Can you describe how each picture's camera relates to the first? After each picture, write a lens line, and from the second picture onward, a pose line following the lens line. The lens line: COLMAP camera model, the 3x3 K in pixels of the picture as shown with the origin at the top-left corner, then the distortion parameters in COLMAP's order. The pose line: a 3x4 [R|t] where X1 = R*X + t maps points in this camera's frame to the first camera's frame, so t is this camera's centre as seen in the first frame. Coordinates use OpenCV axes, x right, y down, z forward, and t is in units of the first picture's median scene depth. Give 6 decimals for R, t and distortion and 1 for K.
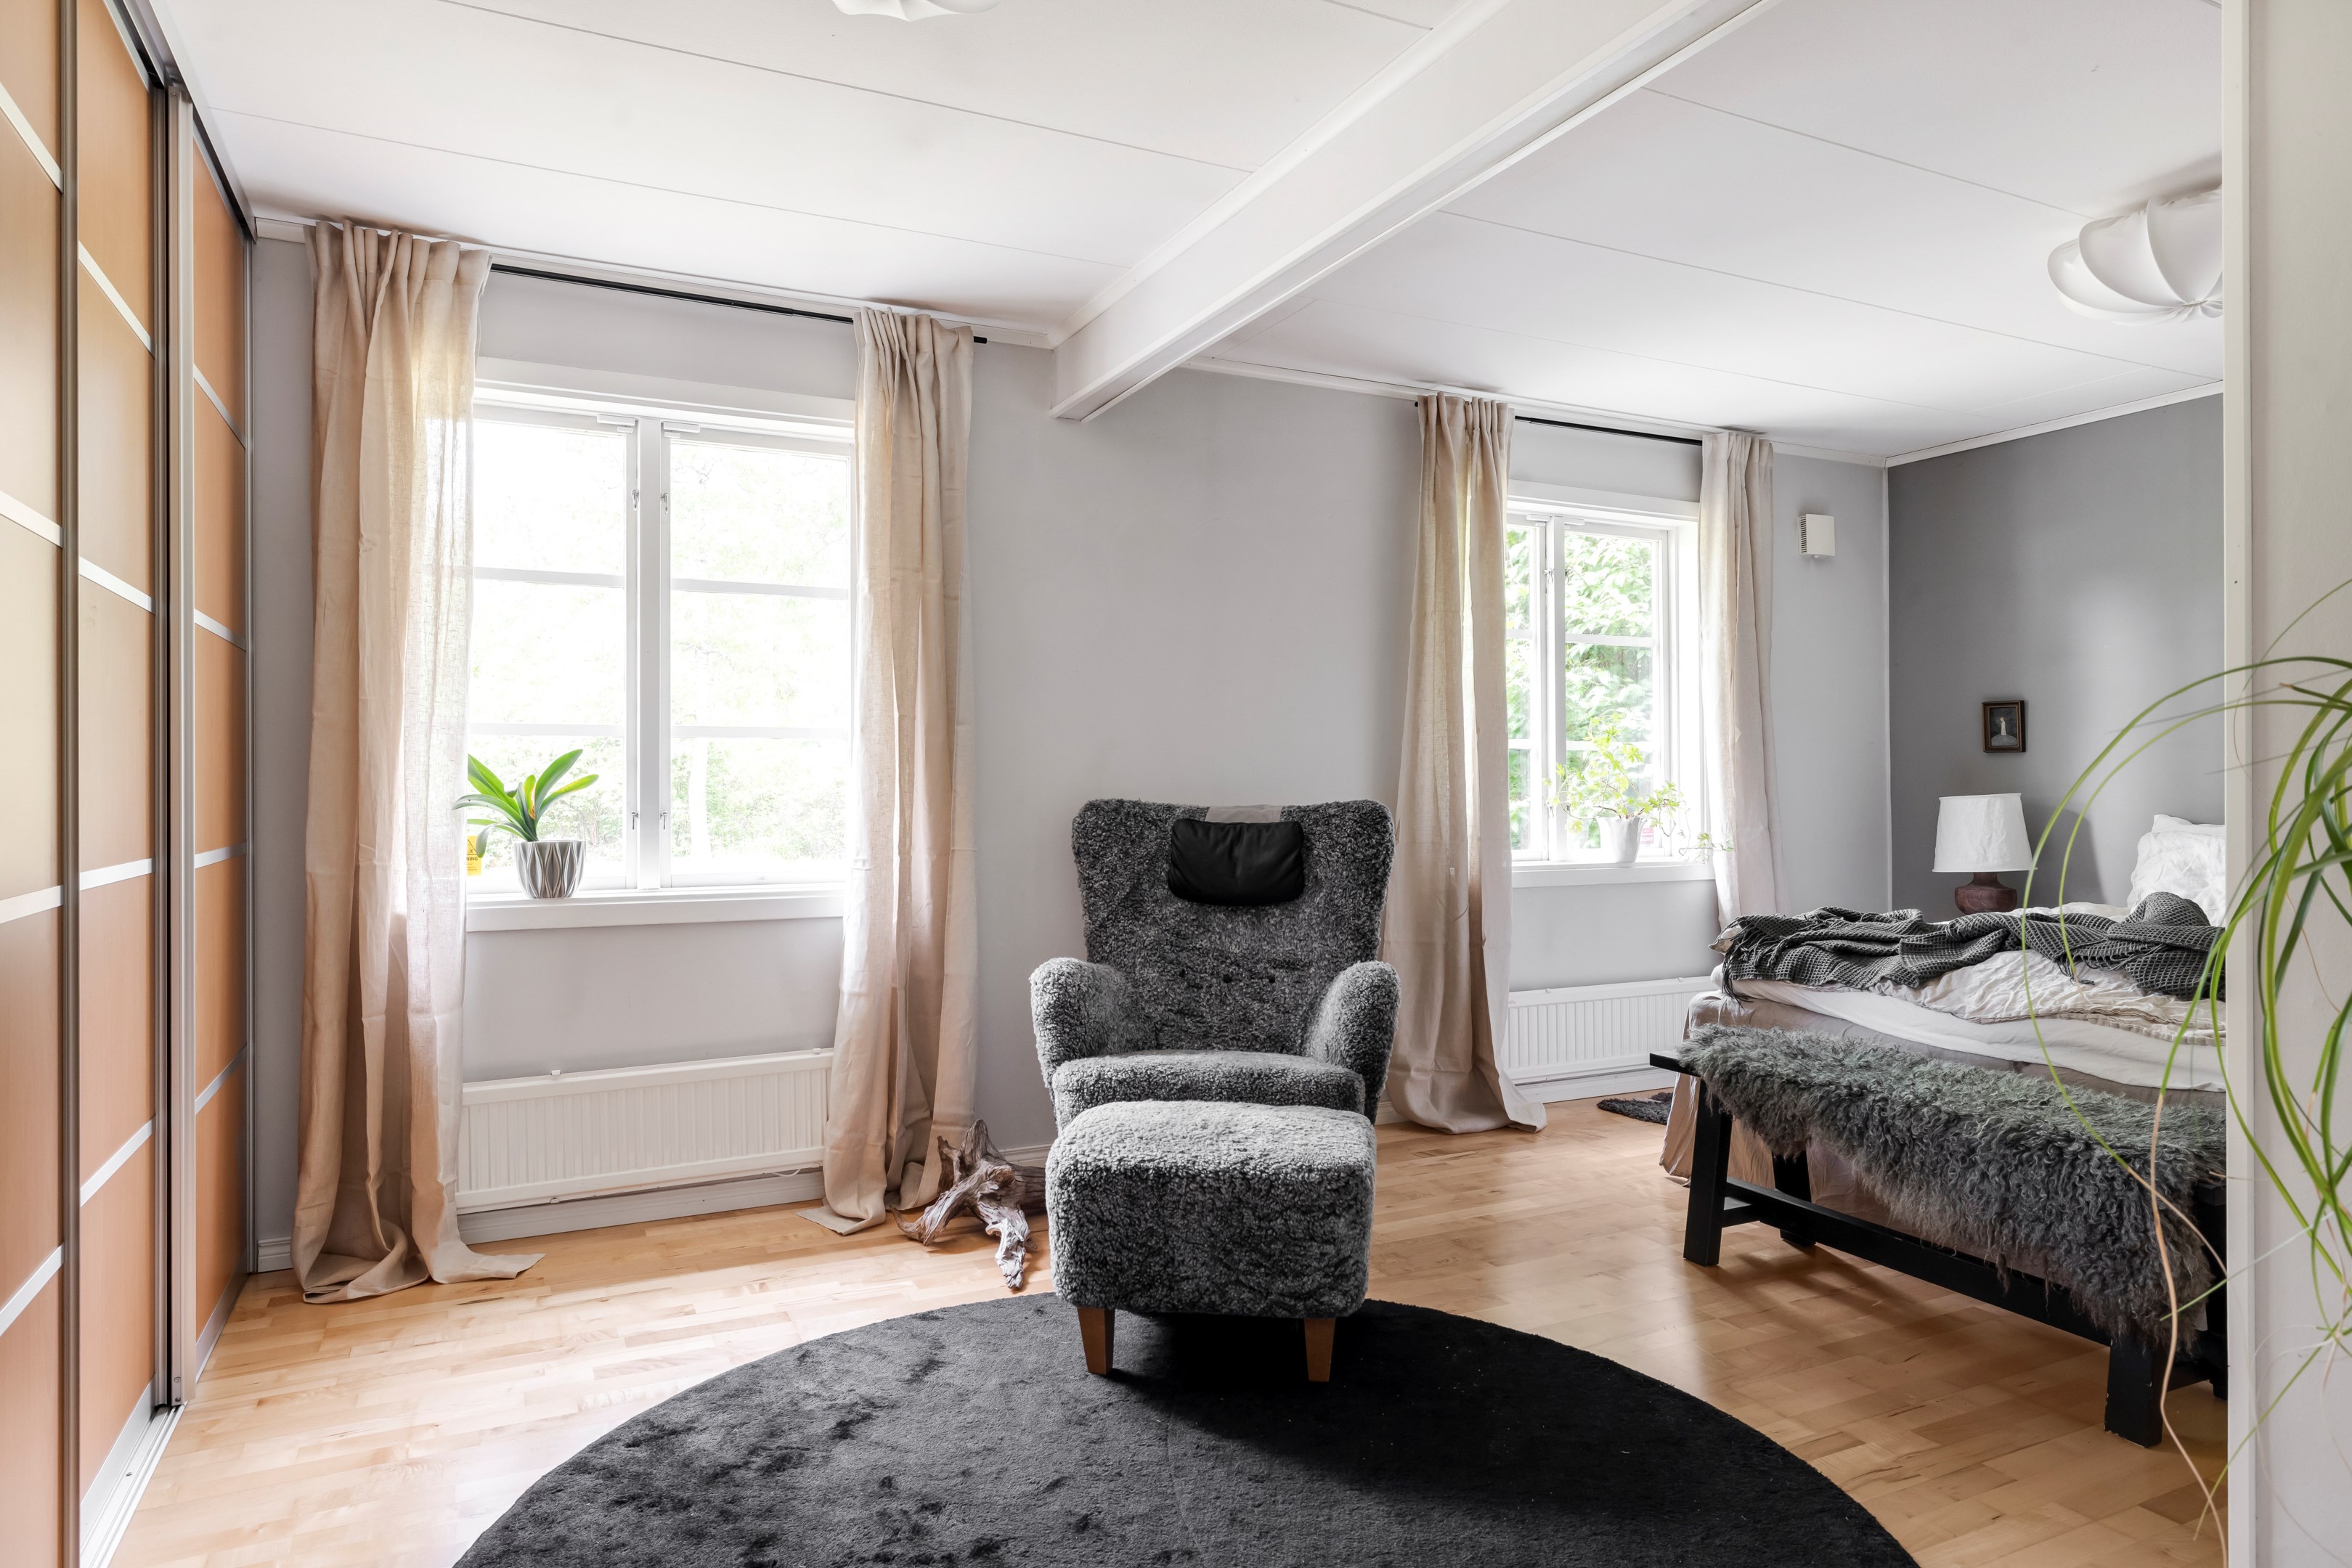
lens RADIAL K [[1380.7, 0, 1174.7], [0, 1380.7, 779.7], [0, 0, 1]] dist [-0.013359, -0.000110]
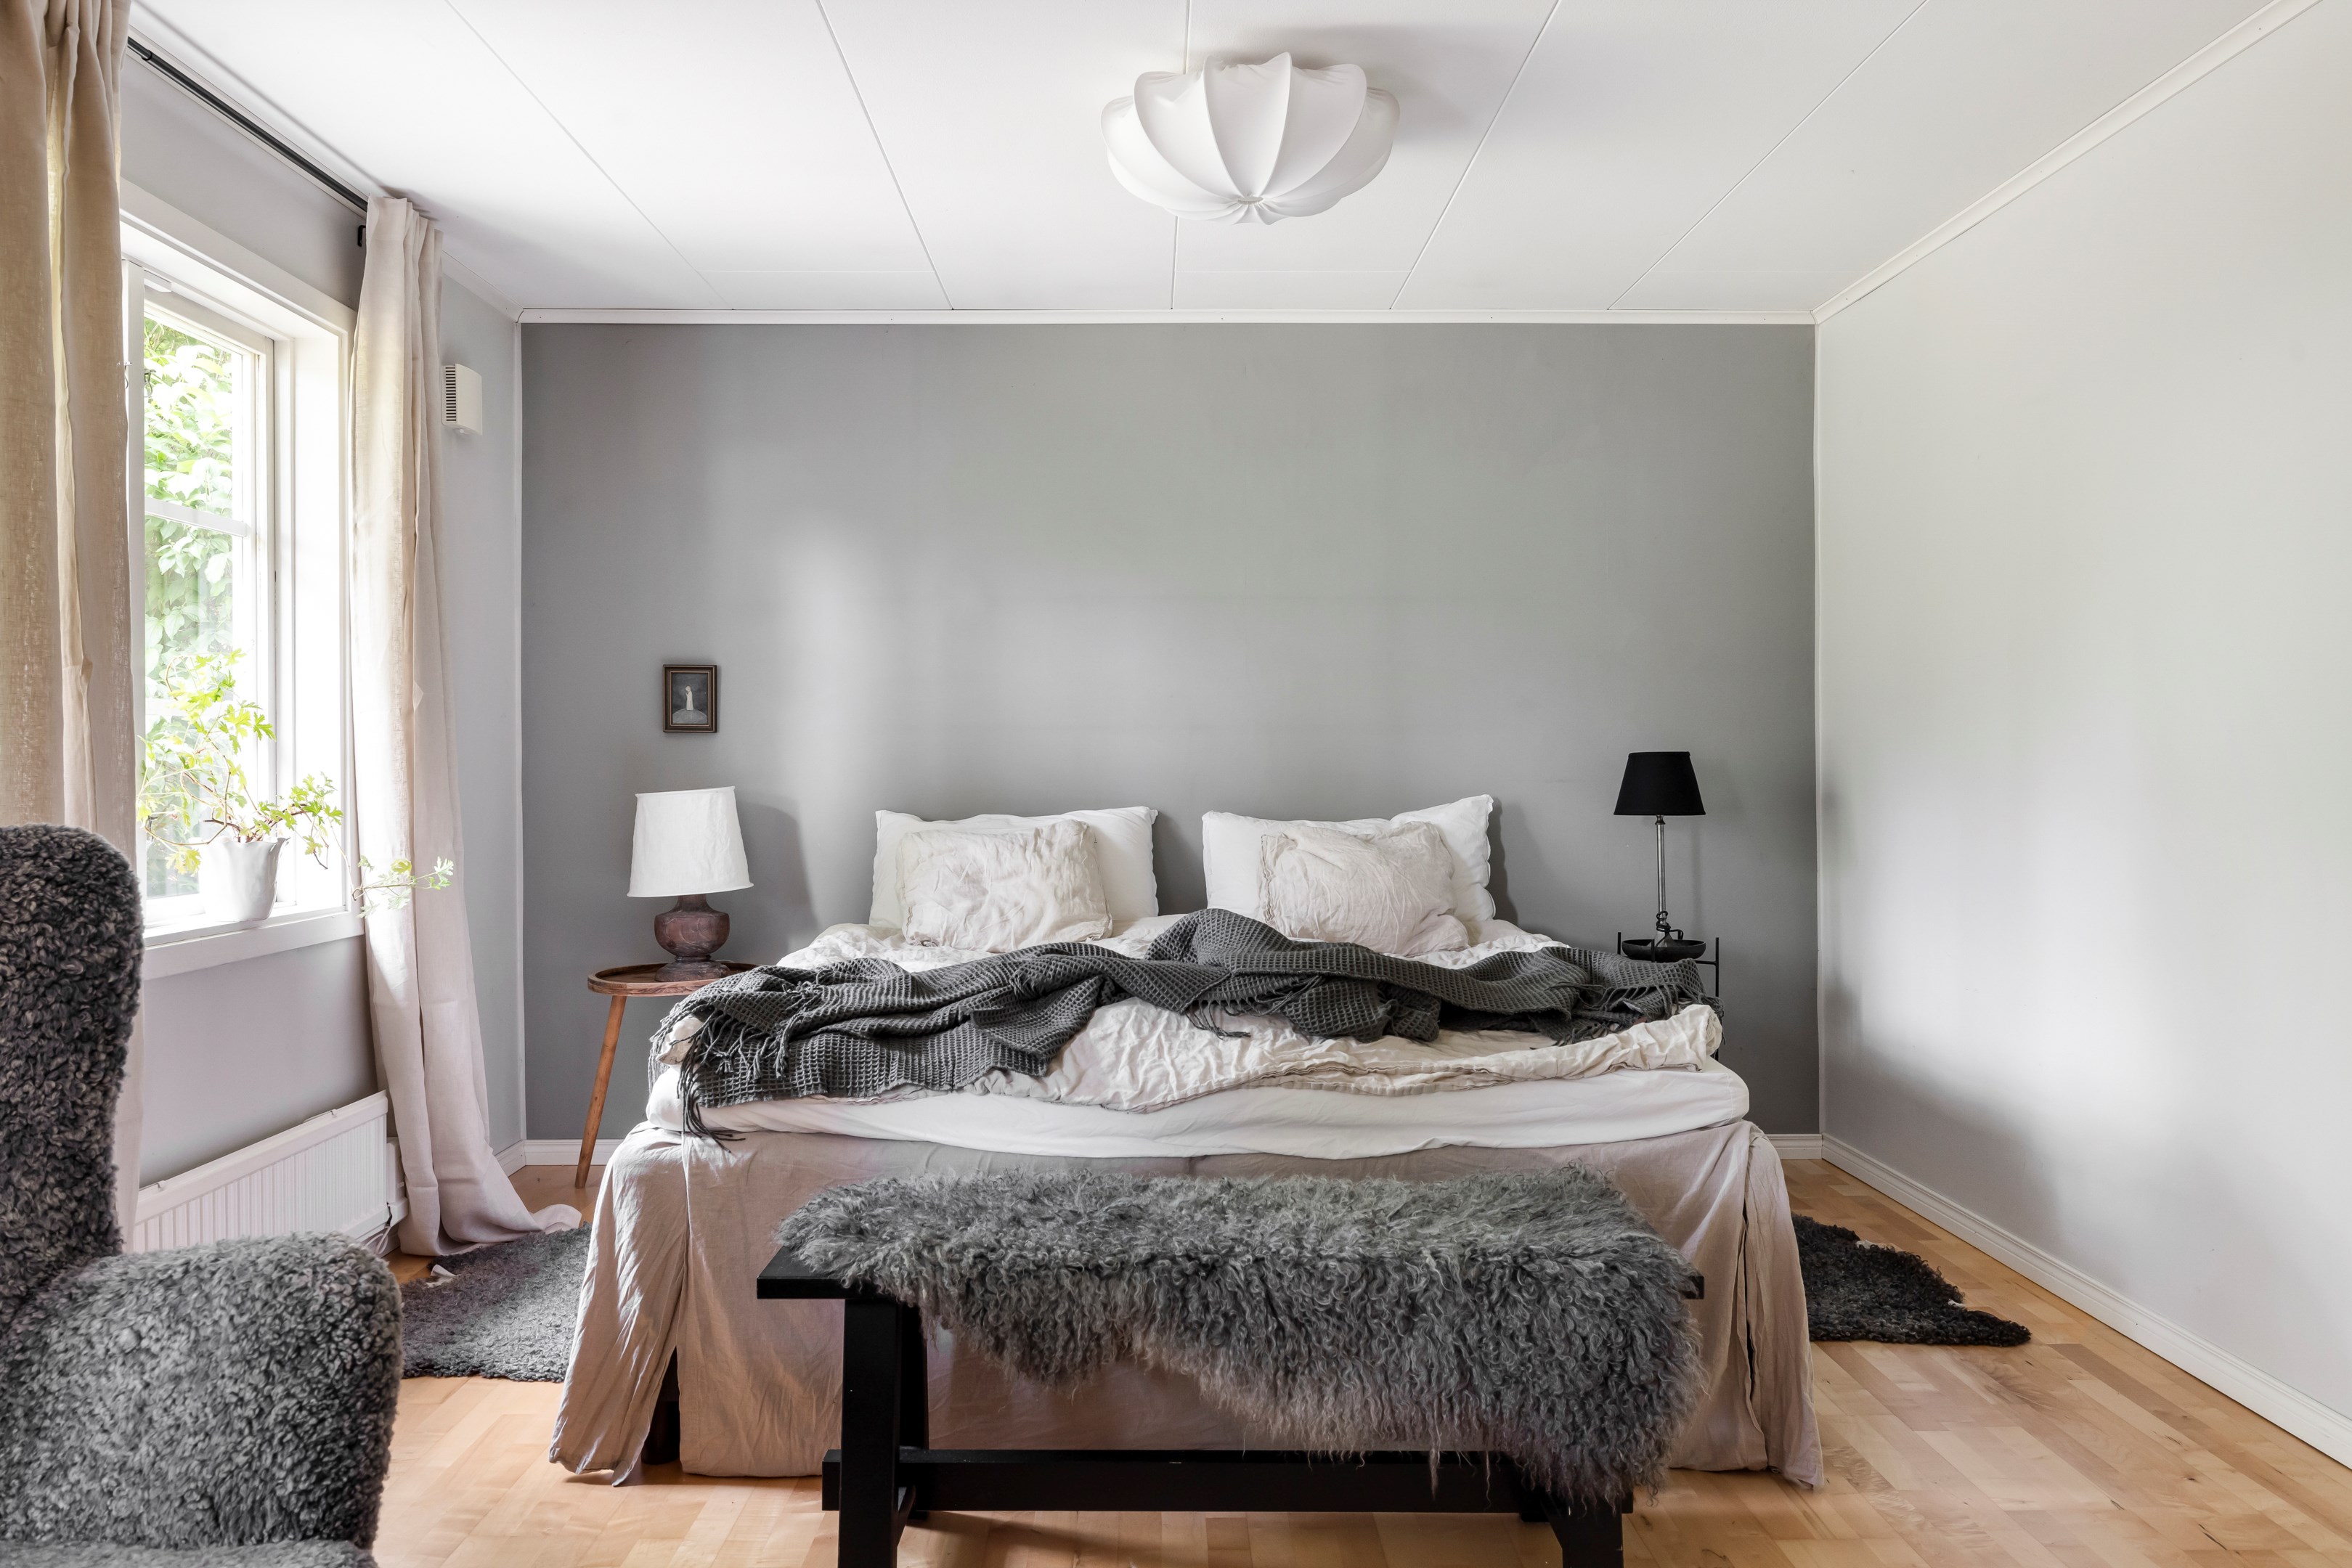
lens RADIAL K [[1686.7, 0, 1168.4], [0, 1686.7, 752.6], [0, 0, 1]] dist [-0.002209, -0.000480]
pose [[0.432701, 0.006045, 0.901517, -0.173592], [-0.000123, 0.999978, -0.006646, -0.003751], [-0.901537, 0.002765, 0.432692, 0.523983]]
